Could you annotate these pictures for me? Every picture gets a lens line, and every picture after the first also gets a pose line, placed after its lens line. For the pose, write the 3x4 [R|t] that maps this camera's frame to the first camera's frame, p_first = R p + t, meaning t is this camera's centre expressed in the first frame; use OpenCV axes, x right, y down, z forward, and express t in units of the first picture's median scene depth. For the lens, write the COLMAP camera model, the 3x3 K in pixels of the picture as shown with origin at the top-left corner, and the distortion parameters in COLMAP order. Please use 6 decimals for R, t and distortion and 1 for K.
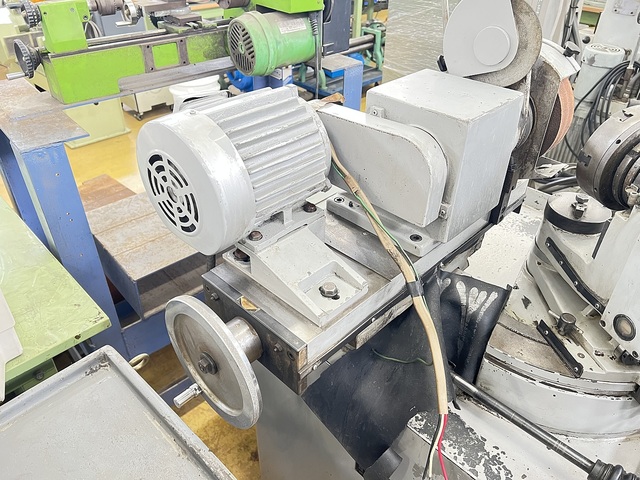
lens RADIAL K [[491.9, 0, 320.0], [0, 491.9, 240.0], [0, 0, 1]] dist [0.071333, -0.075731]
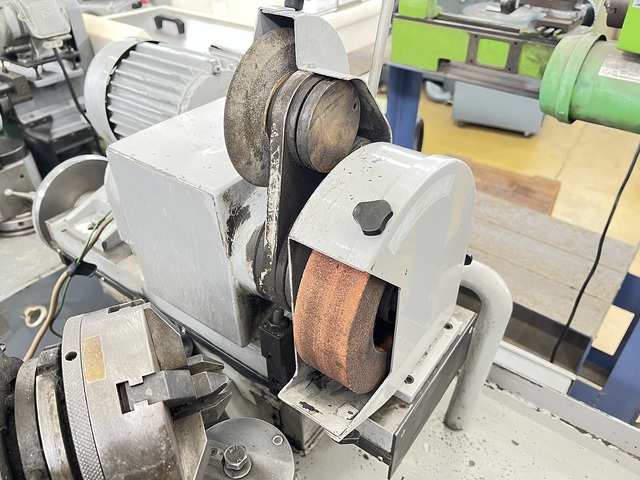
lens RADIAL K [[493.3, 0, 320.0], [0, 493.3, 240.0], [0, 0, 1]] dist [0.067584, -0.096677]
pose [[0.127277, 0.580641, -0.804149, 0.563407], [-0.560484, 0.710996, 0.424669, -0.350252], [0.818327, 0.396662, 0.415933, 0.534360]]
